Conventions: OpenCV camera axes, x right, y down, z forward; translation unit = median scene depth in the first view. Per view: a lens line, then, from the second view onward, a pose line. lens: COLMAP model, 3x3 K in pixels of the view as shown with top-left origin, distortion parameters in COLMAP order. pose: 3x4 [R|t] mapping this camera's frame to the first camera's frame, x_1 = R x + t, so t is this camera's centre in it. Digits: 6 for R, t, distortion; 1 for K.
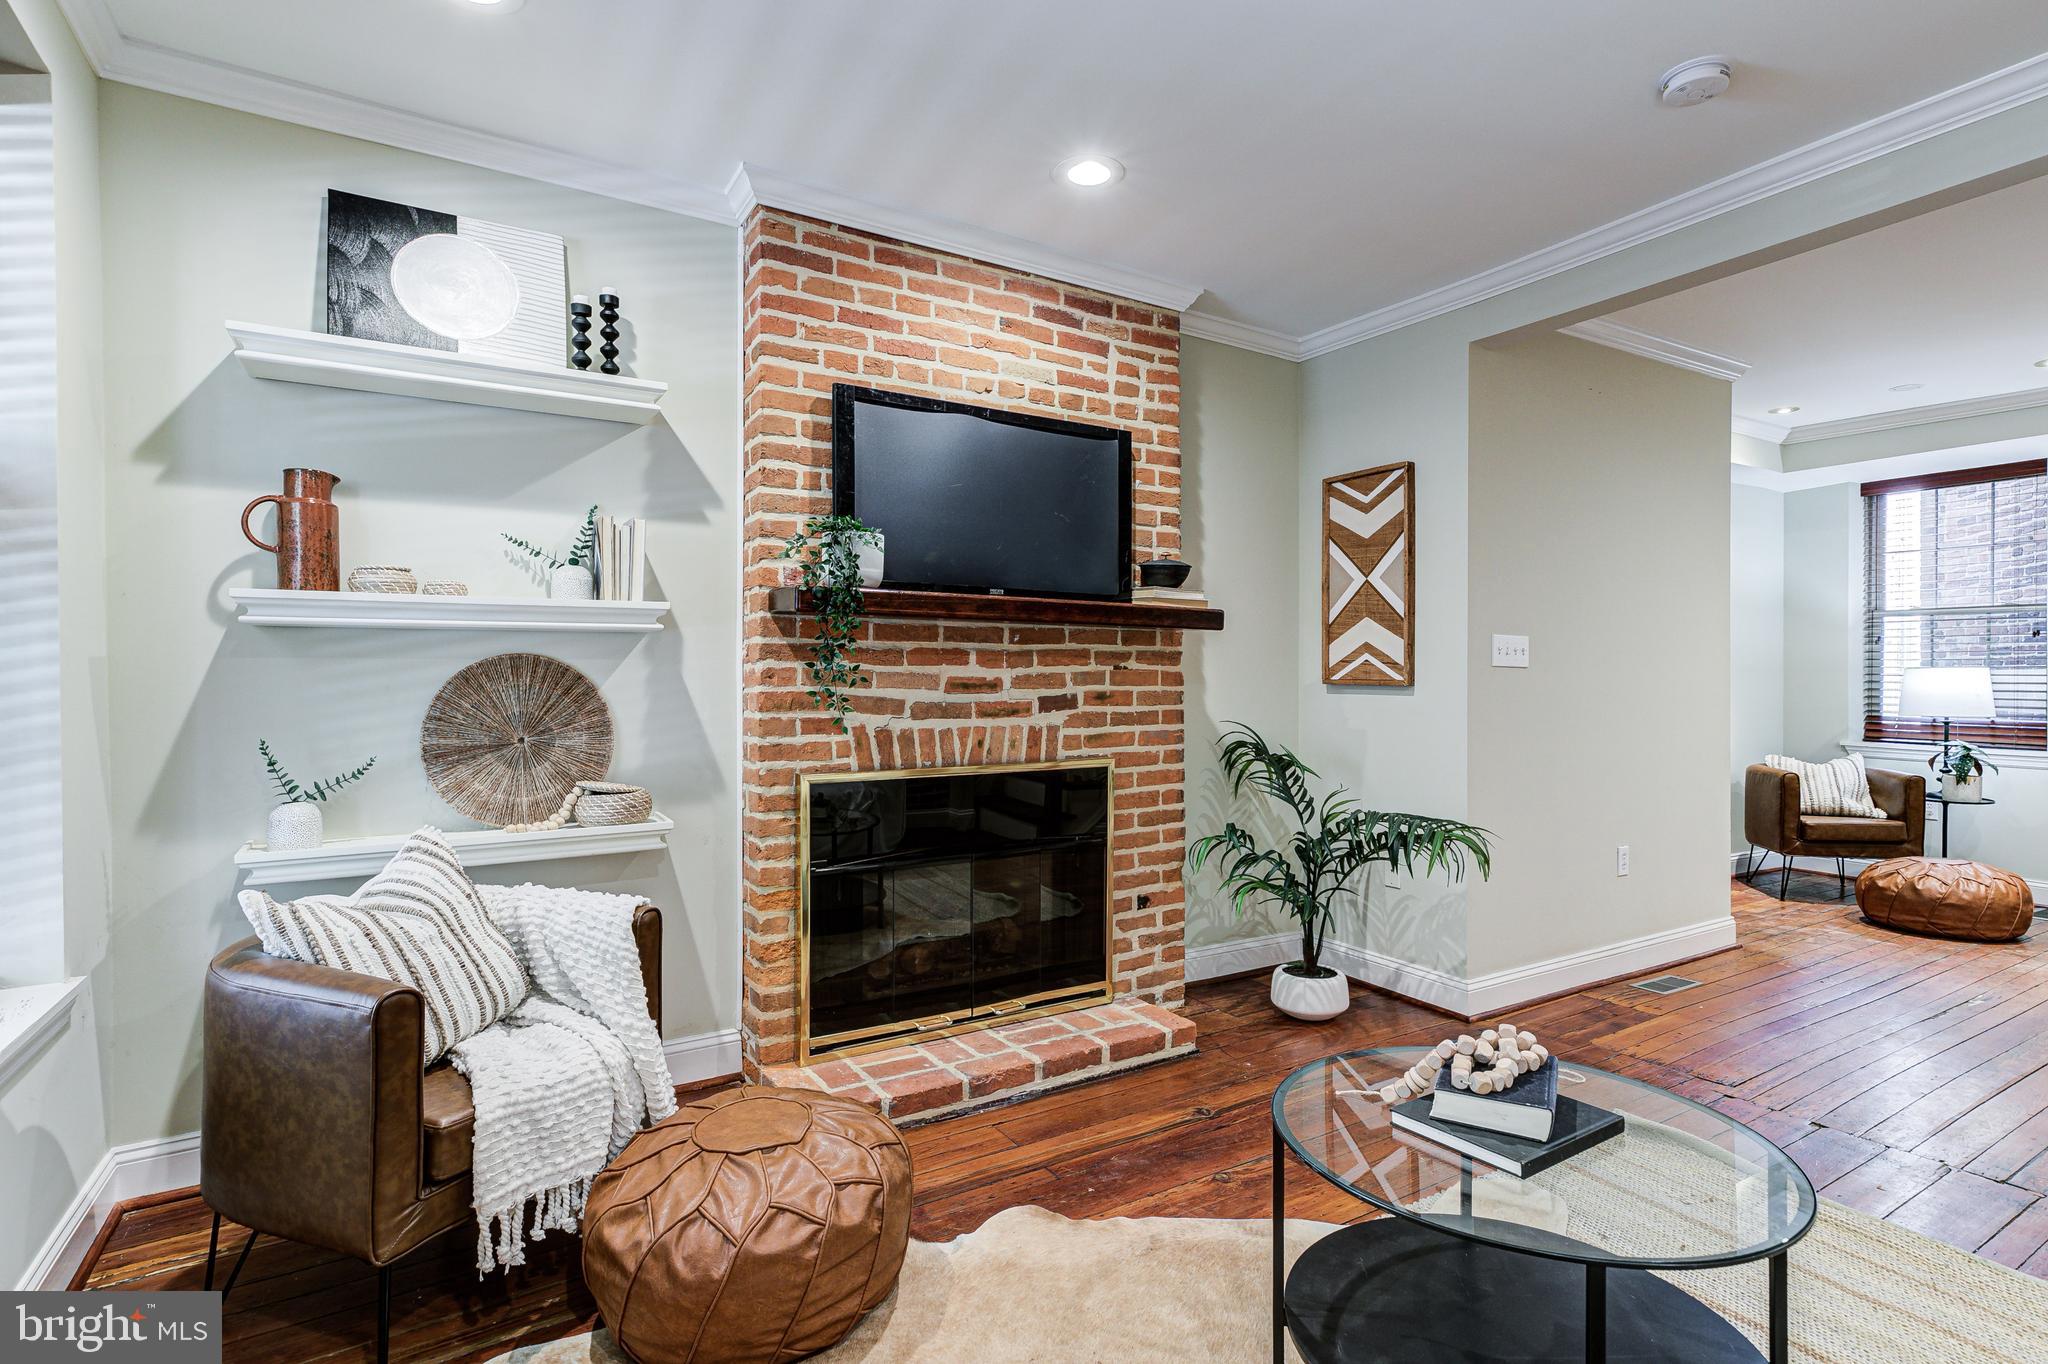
lens RADIAL K [[1015.4, 0, 1029.9], [0, 1015.4, 676.9], [0, 0, 1]] dist [0.007707, -0.000050]
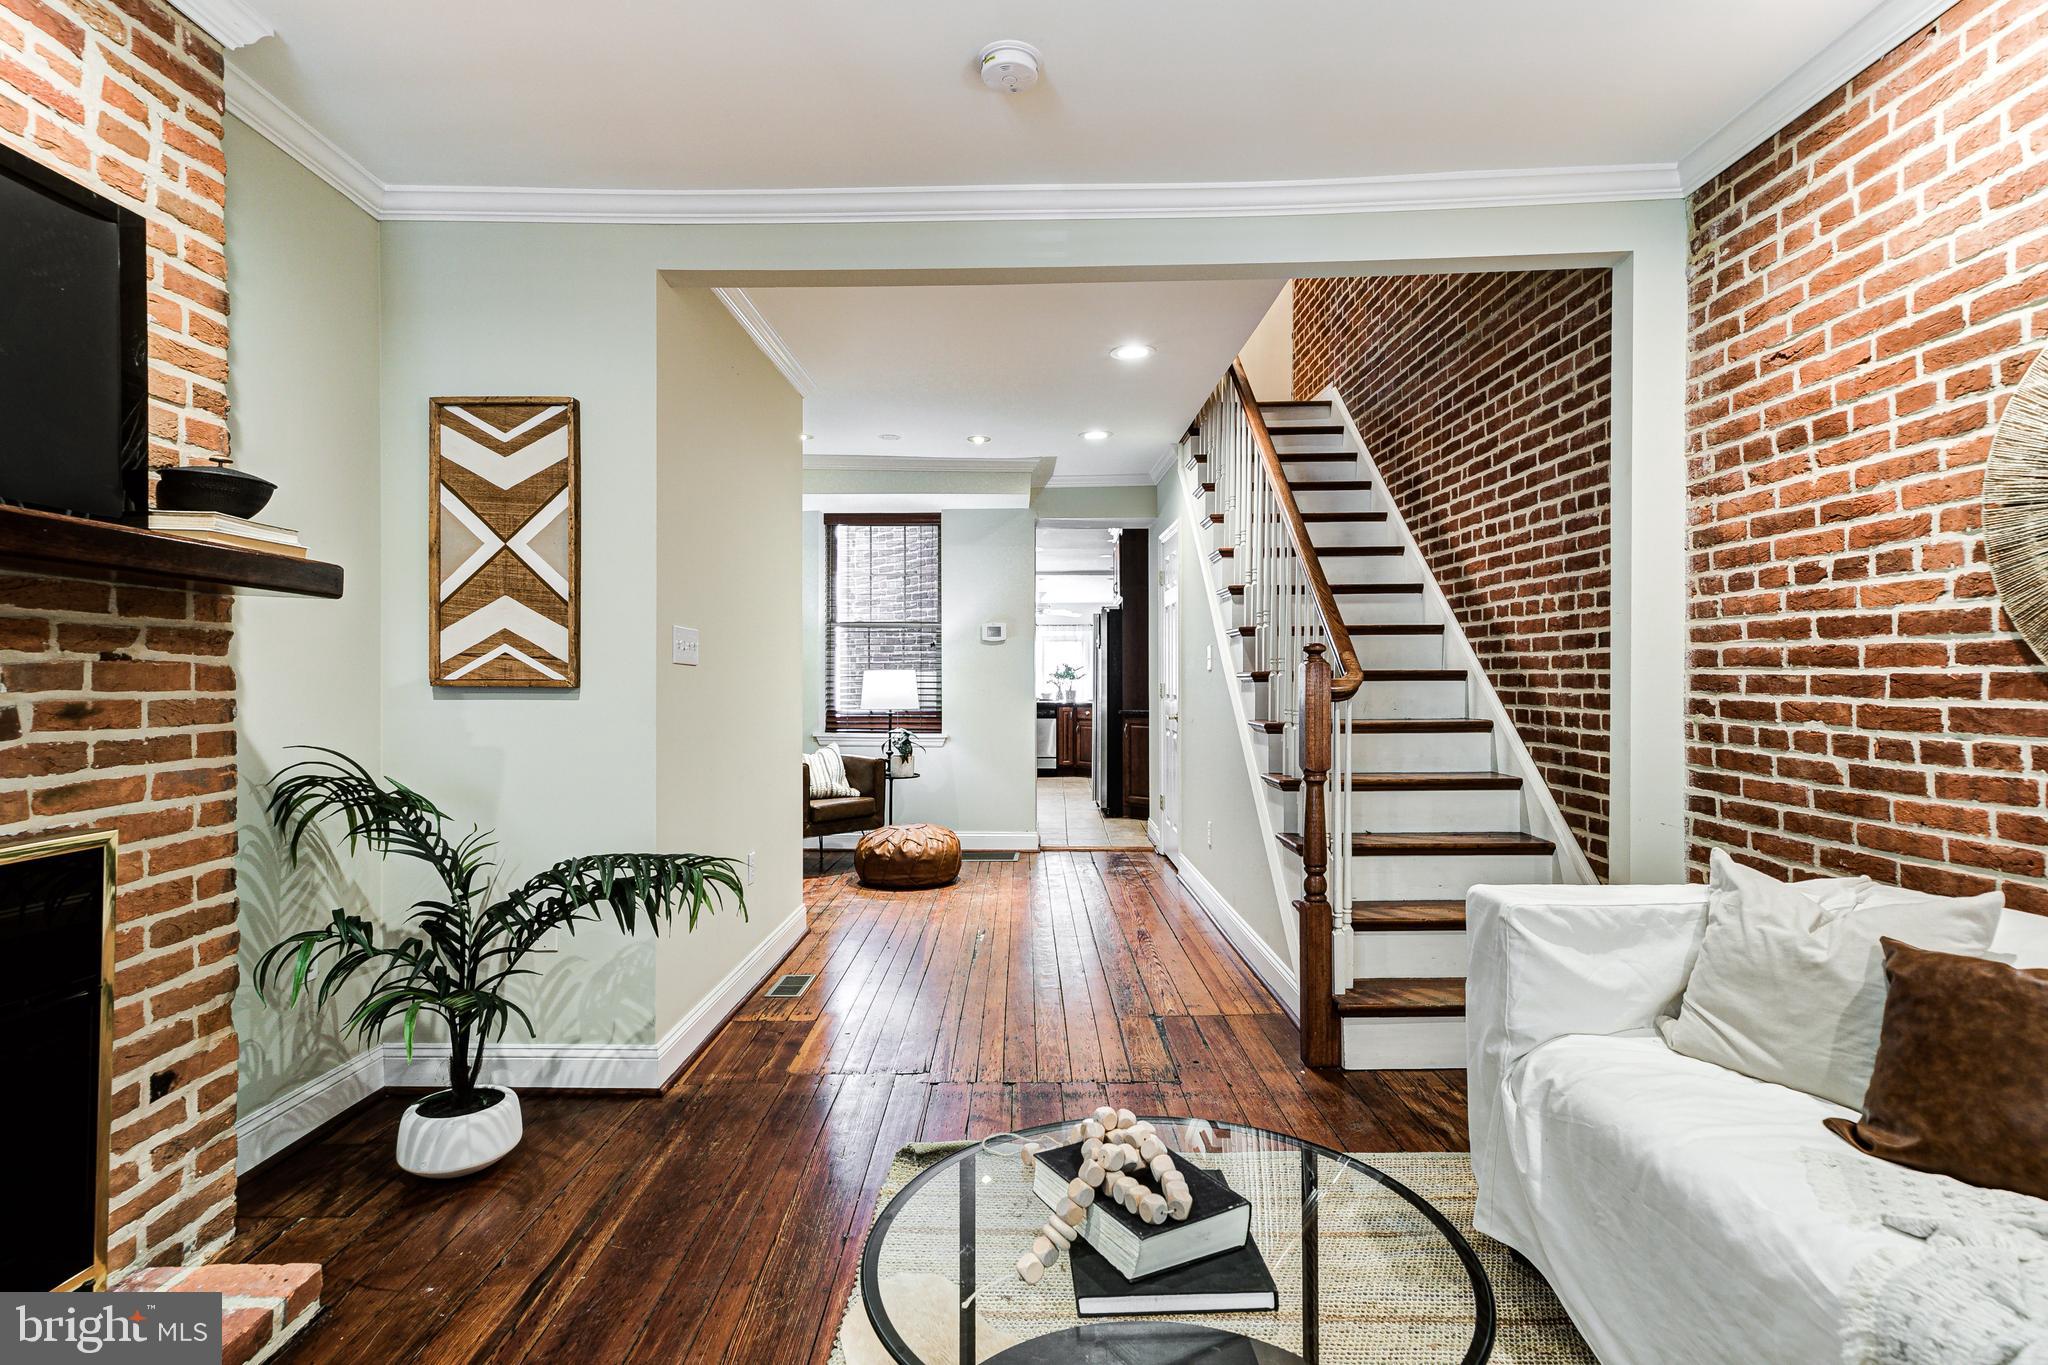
lens RADIAL K [[1024.4, 0, 1032.0], [0, 1024.4, 678.1], [0, 0, 1]] dist [0.013176, -0.001955]
pose [[0.526143, -0.000049, 0.850396, -0.116326], [0.001765, 0.999998, -0.001035, 0.003388], [-0.850394, 0.002045, 0.526142, 0.304390]]
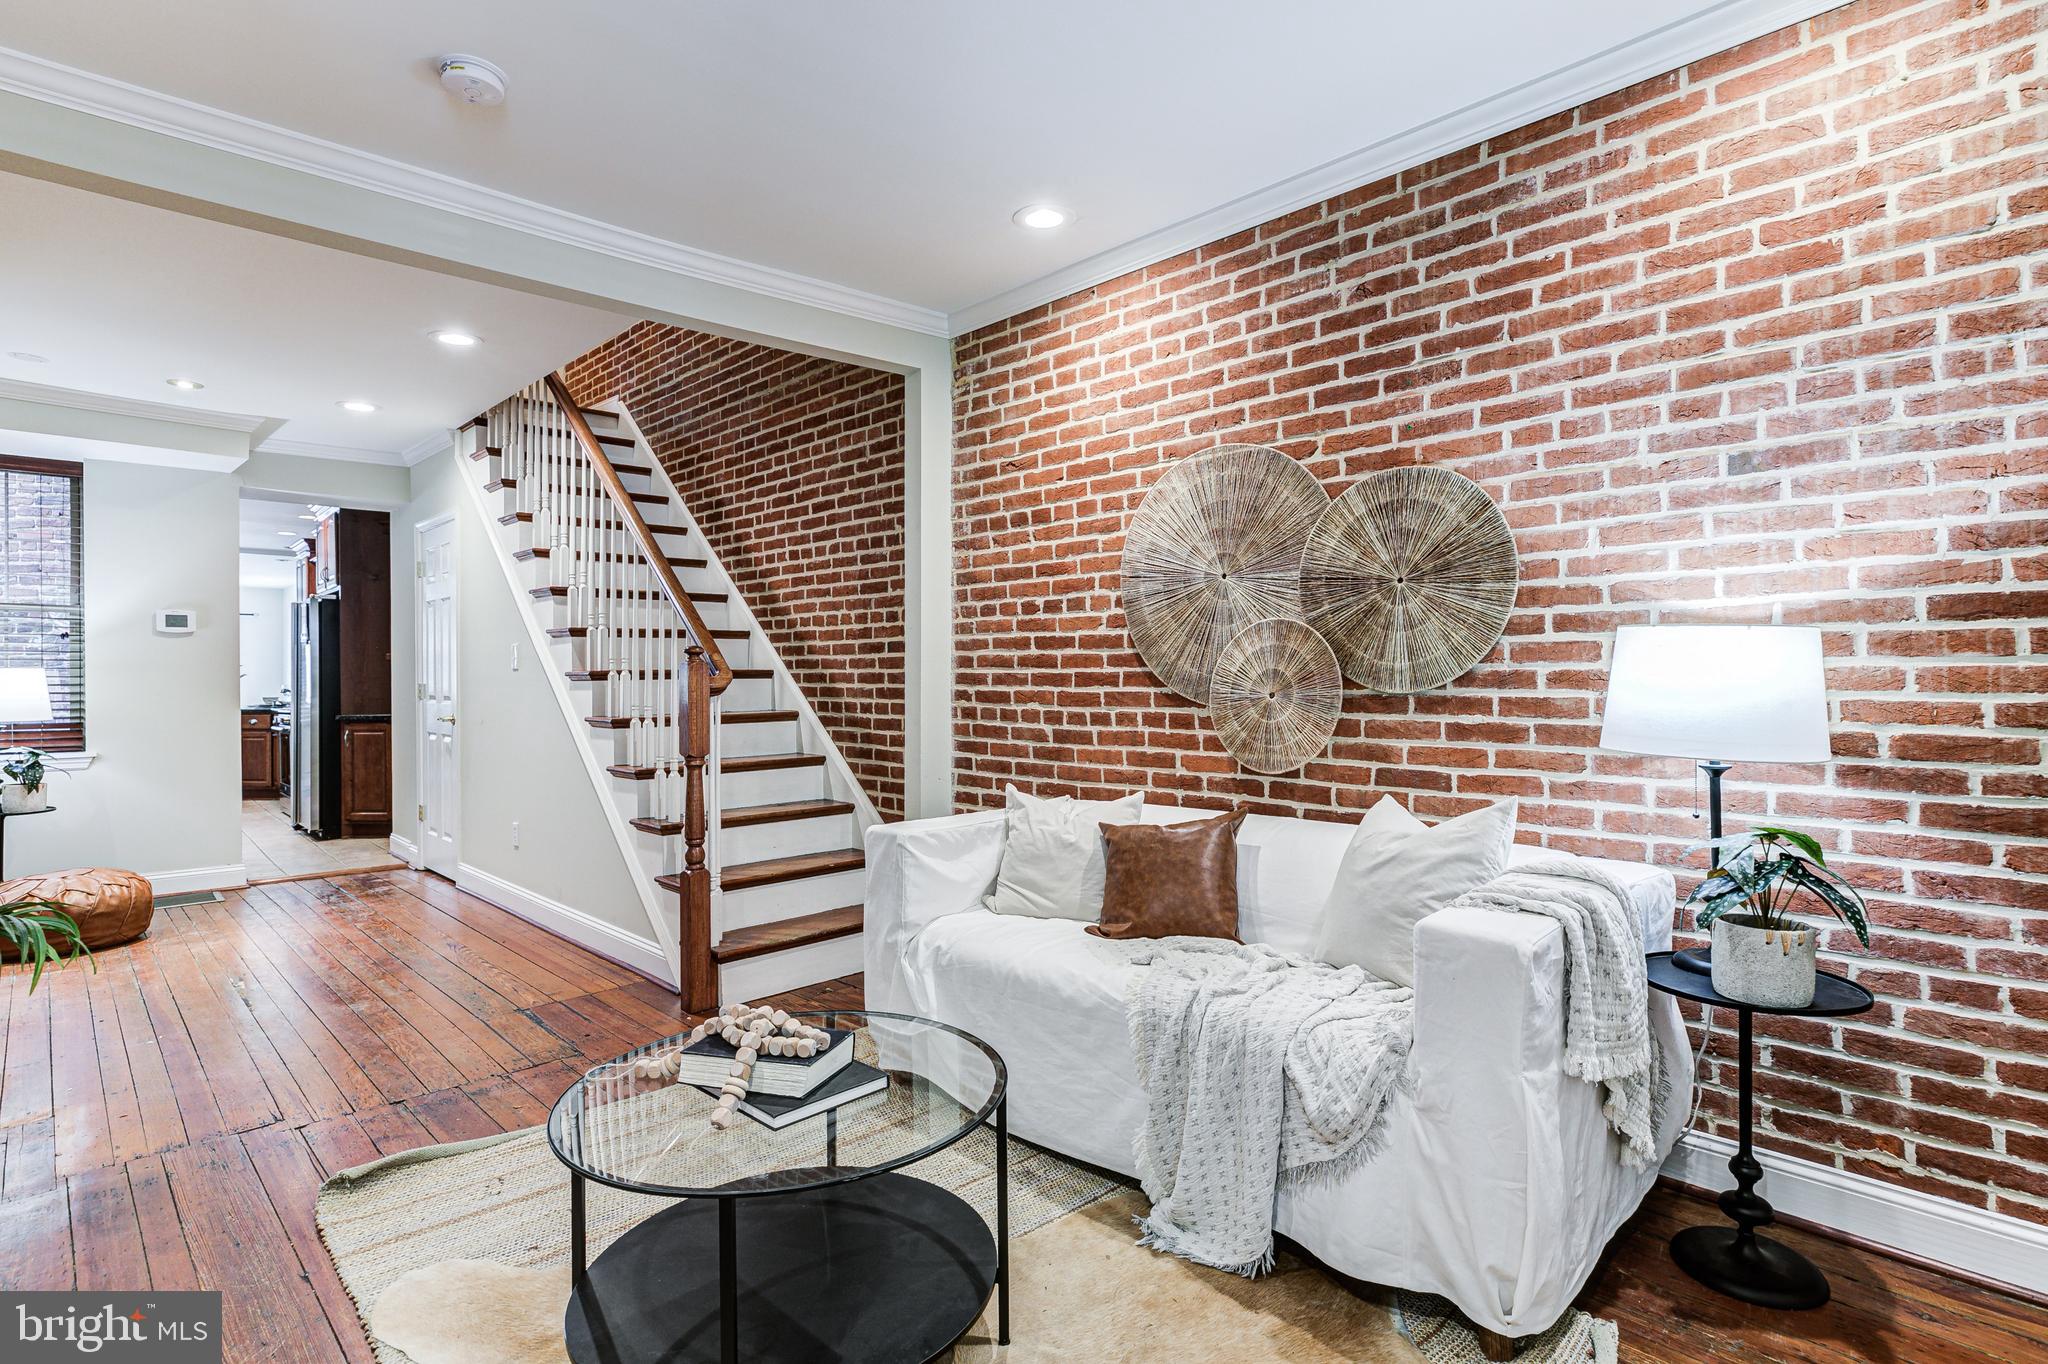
lens RADIAL K [[1015.4, 0, 1029.9], [0, 1015.4, 676.9], [0, 0, 1]] dist [0.007707, -0.000050]
pose [[-0.205424, 0.000831, 0.978673, -0.292109], [0.005741, 0.999983, 0.000356, 0.005205], [-0.978656, 0.005692, -0.205425, 0.442841]]
